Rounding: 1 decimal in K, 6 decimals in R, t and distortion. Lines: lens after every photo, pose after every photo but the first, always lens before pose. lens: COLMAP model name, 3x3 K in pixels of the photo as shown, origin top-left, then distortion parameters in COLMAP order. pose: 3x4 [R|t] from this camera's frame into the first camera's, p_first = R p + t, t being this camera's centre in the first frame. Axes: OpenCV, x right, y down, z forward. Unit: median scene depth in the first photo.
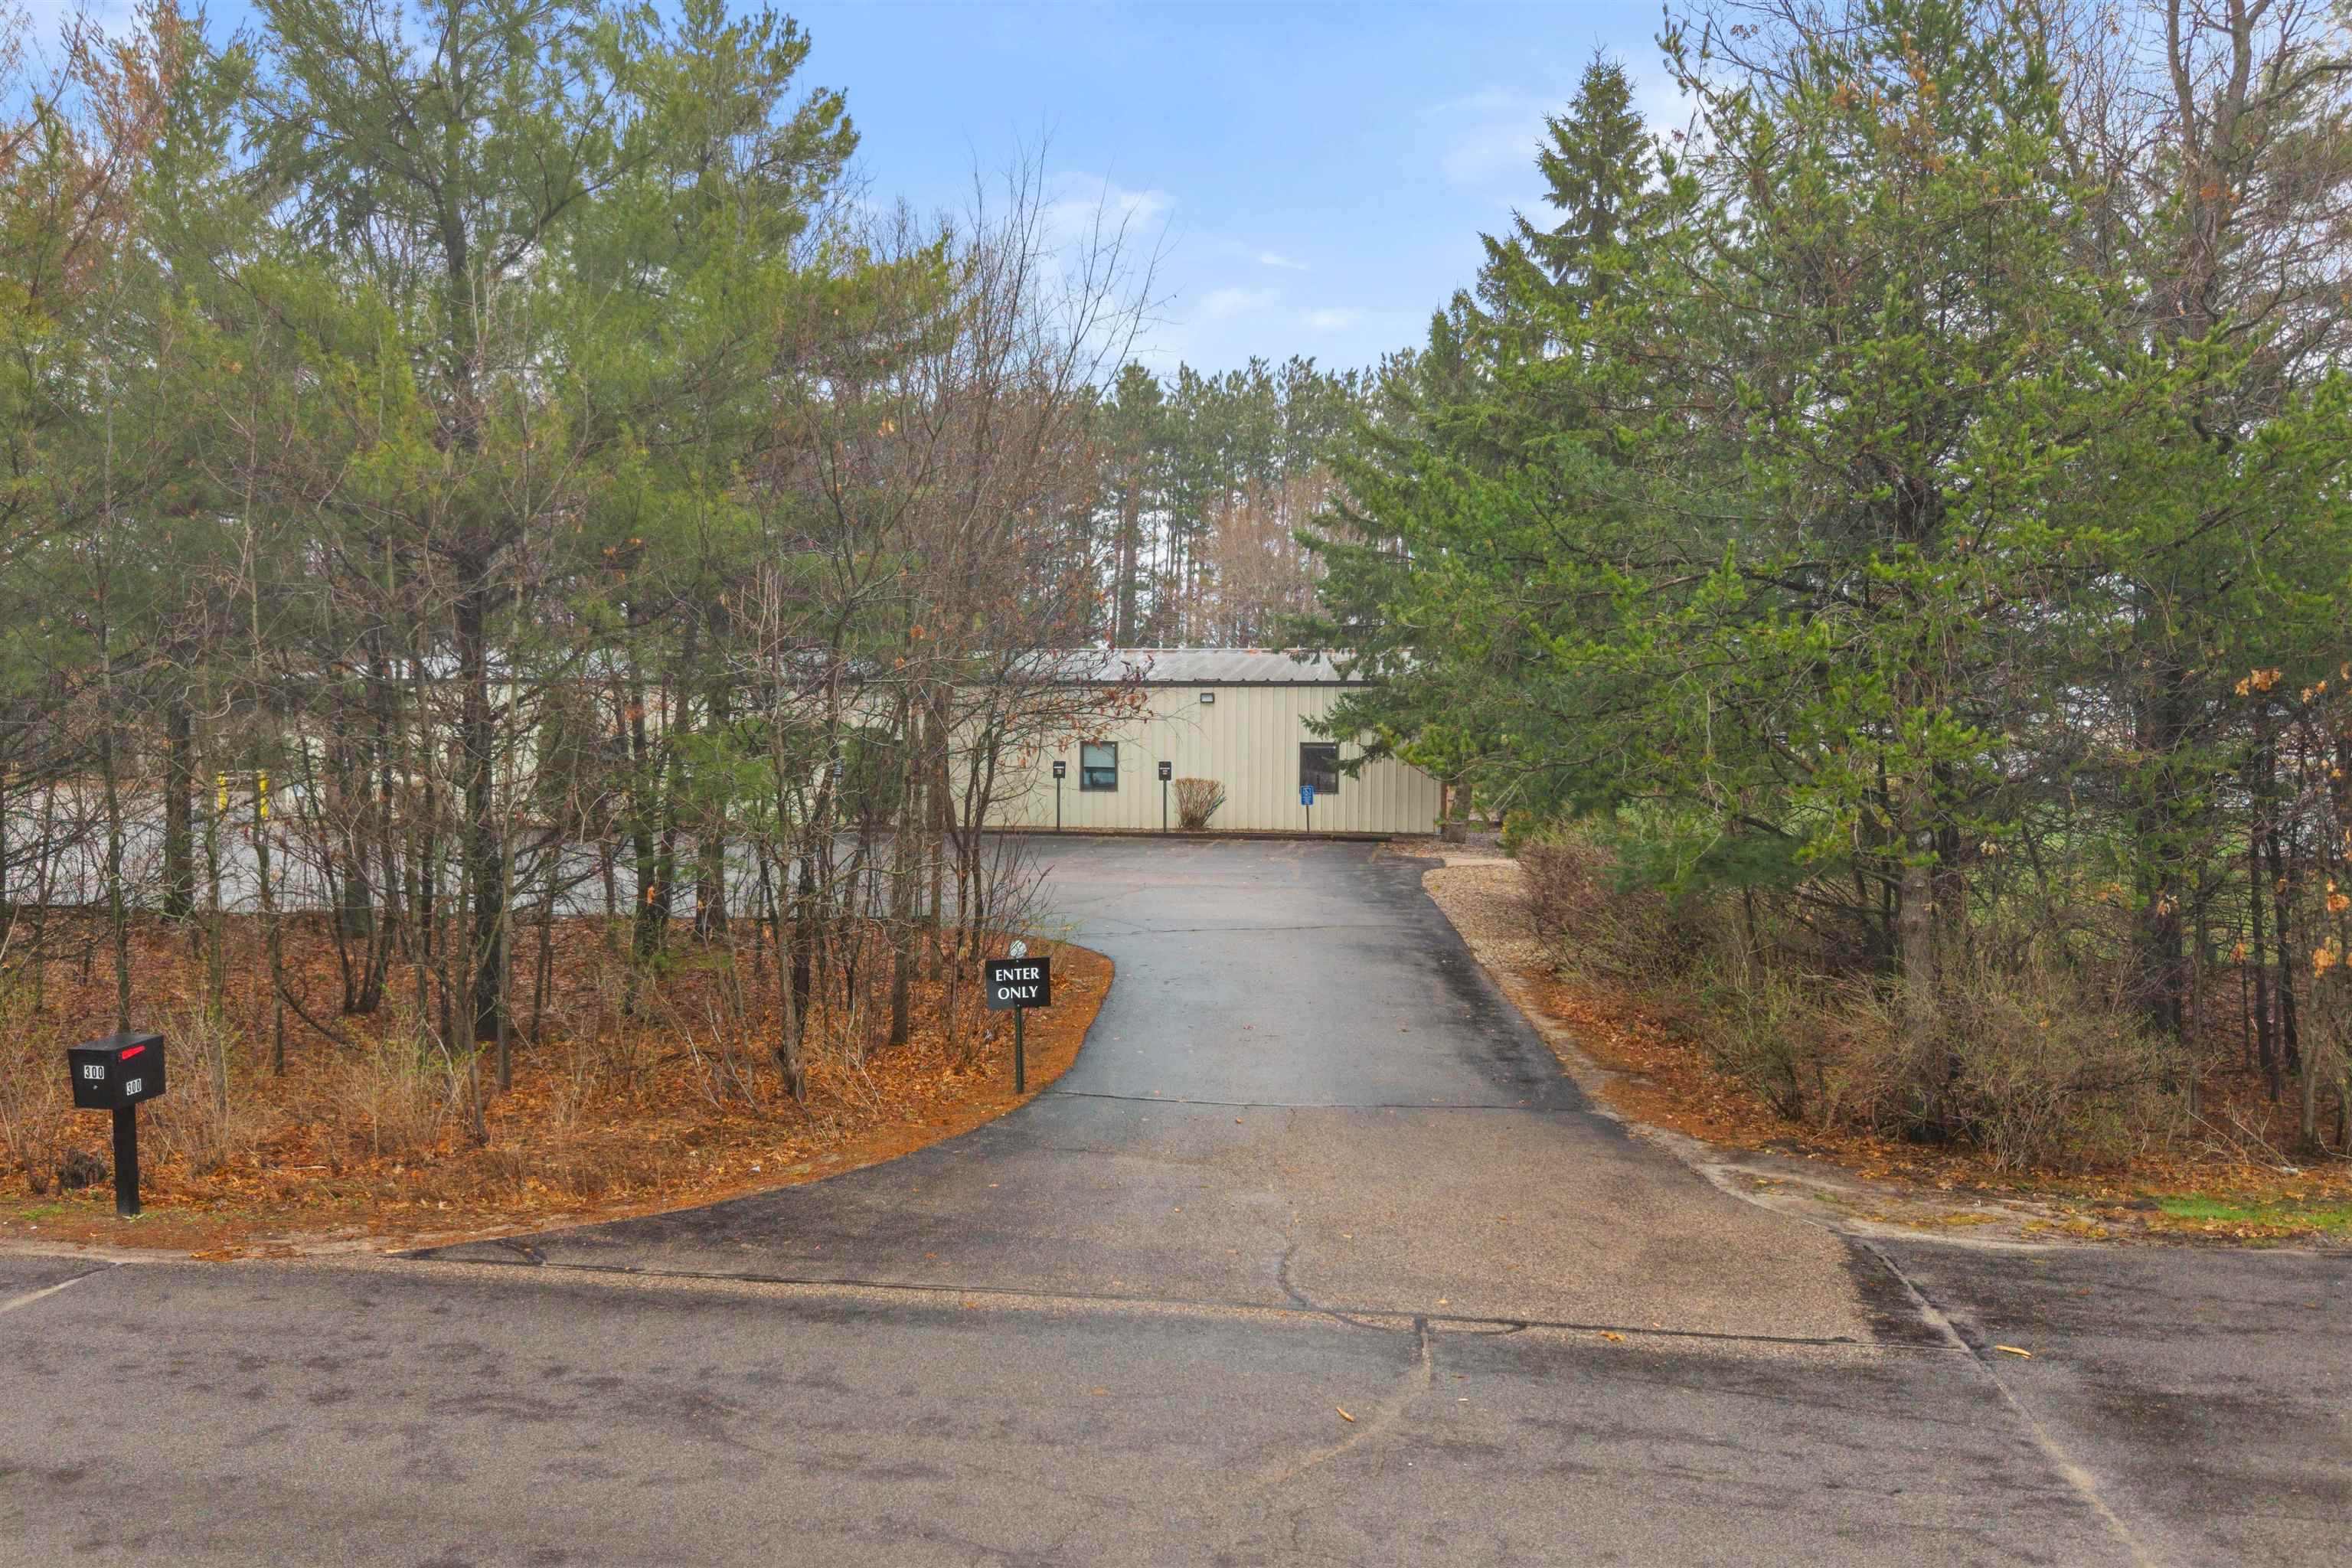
lens RADIAL K [[1881.2, 0, 1054.5], [0, 1881.2, 772.2], [0, 0, 1]] dist [0.034481, -0.059285]
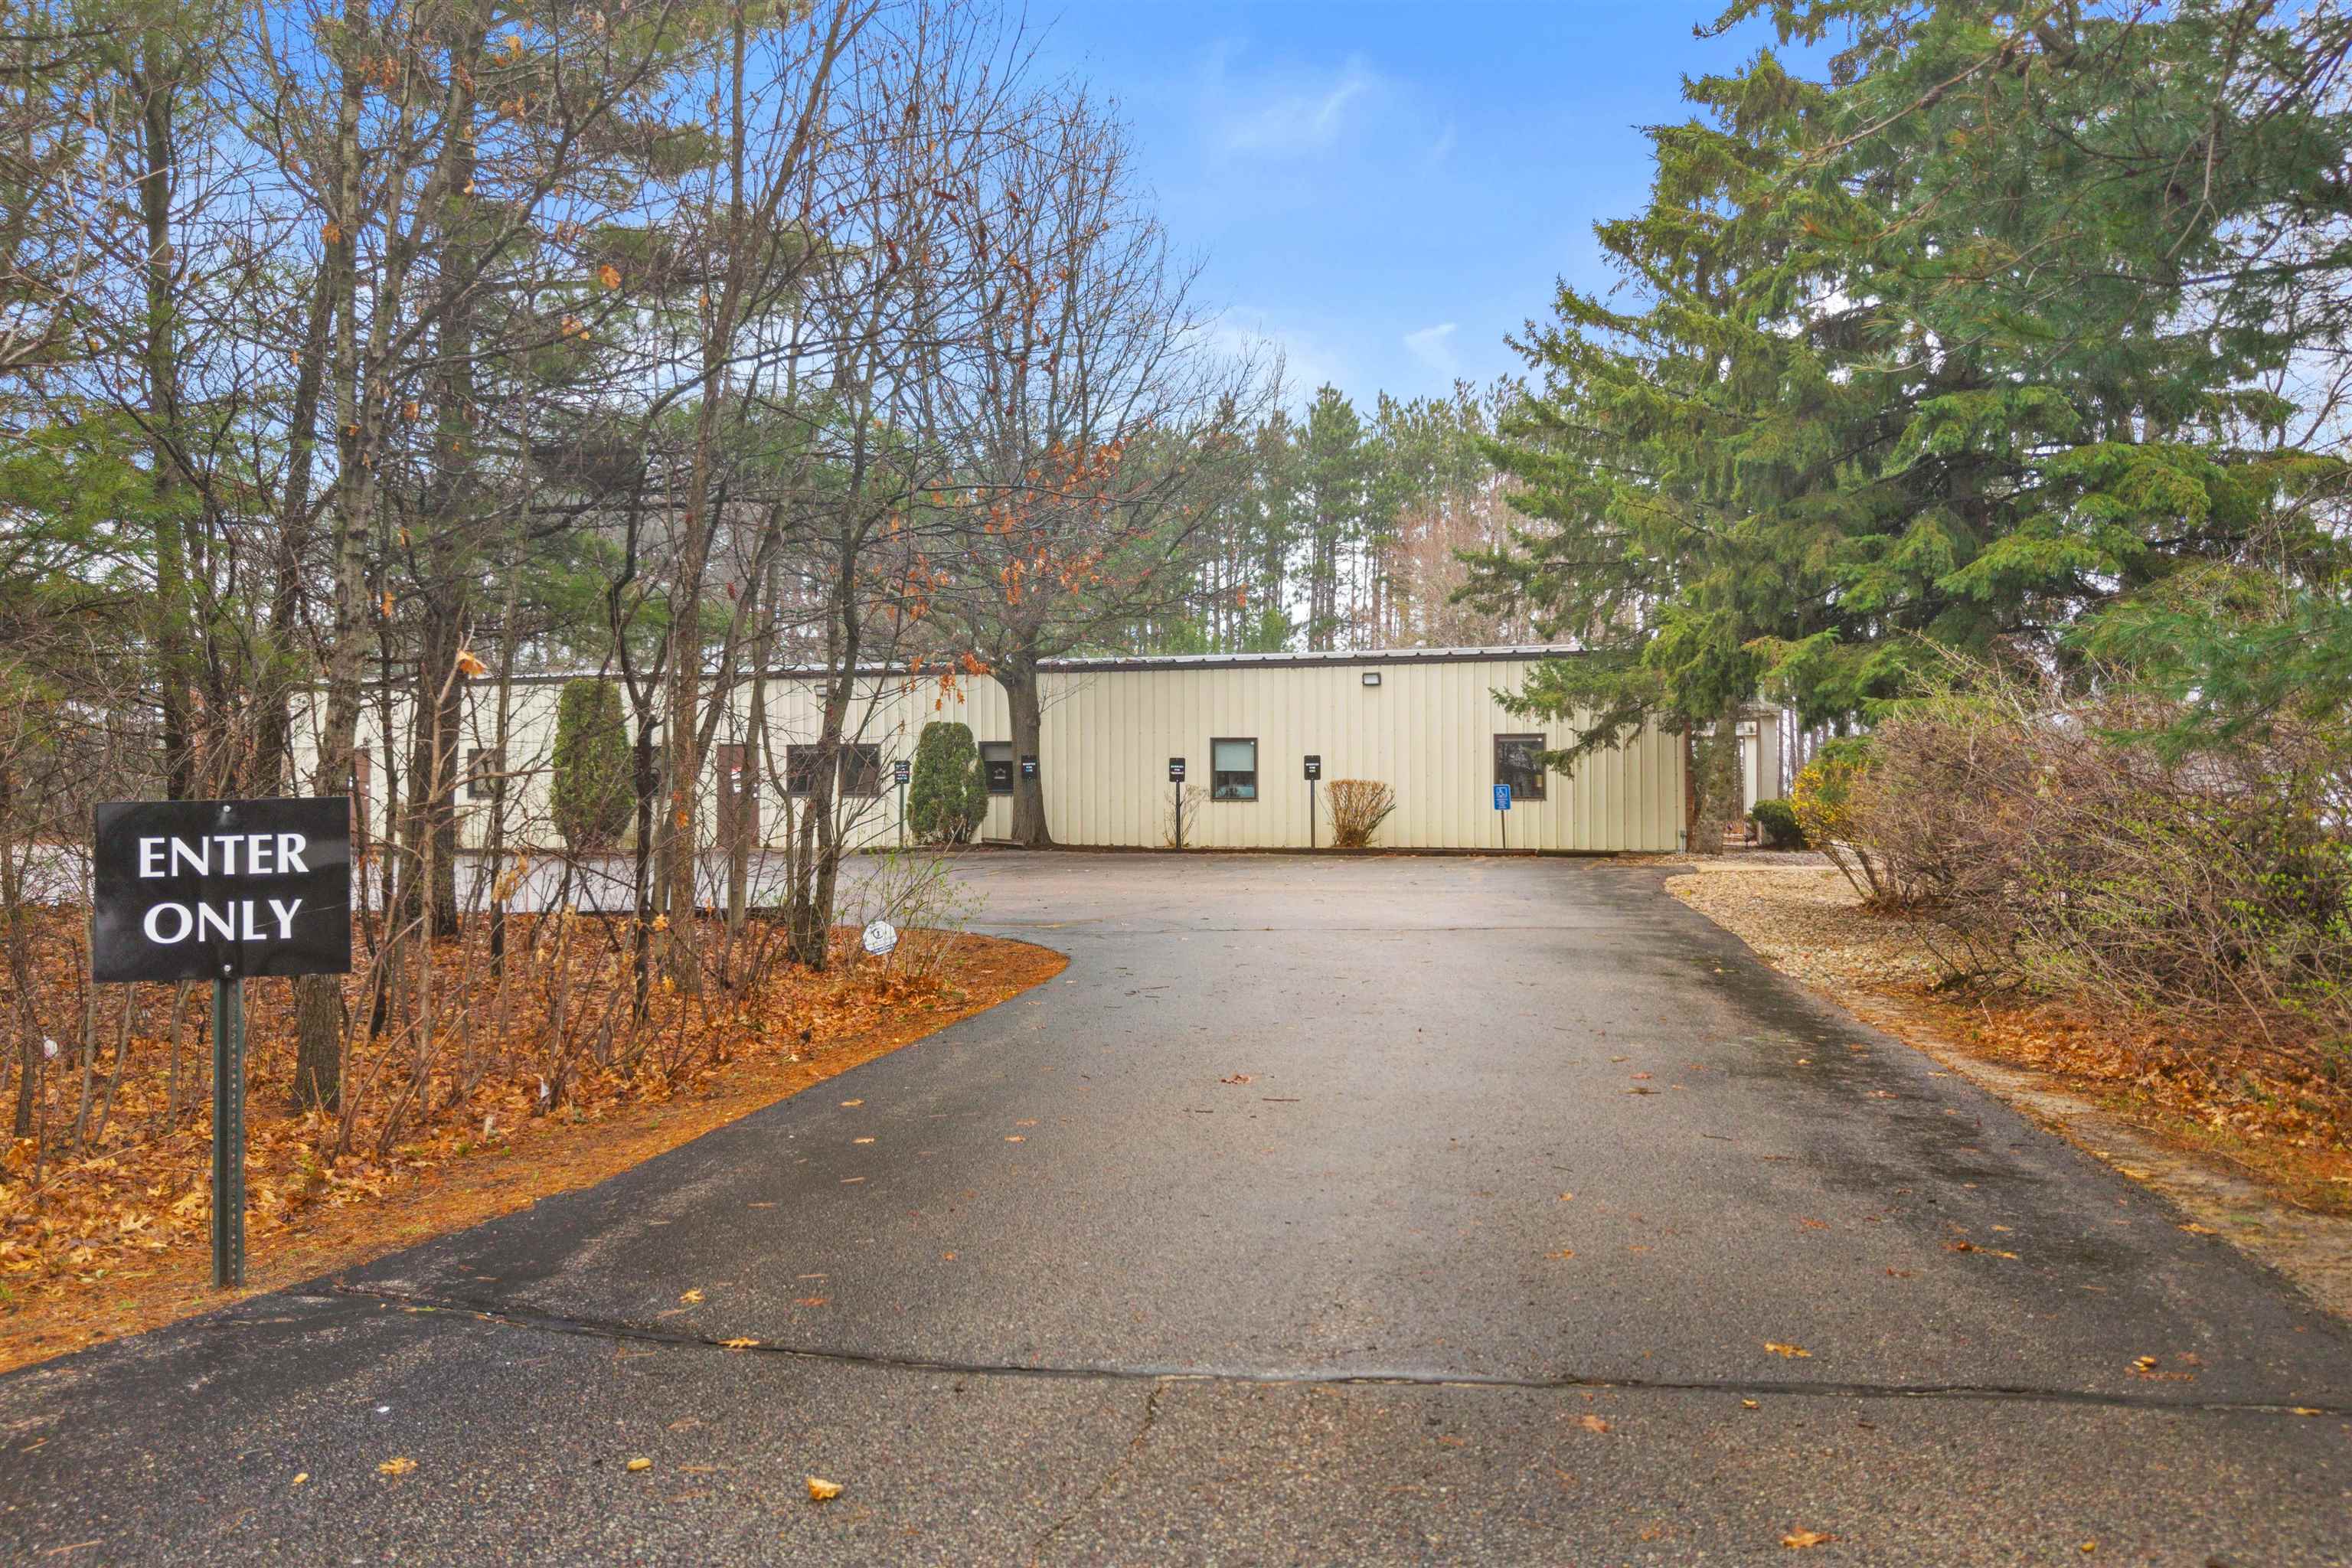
lens RADIAL K [[1881.2, 0, 1054.5], [0, 1881.2, 772.2], [0, 0, 1]] dist [0.034481, -0.059285]
pose [[0.993425, -0.009927, -0.114057, 0.040641], [0.005112, 0.999086, -0.042429, 0.032312], [0.114374, 0.041566, 0.992568, 0.220832]]
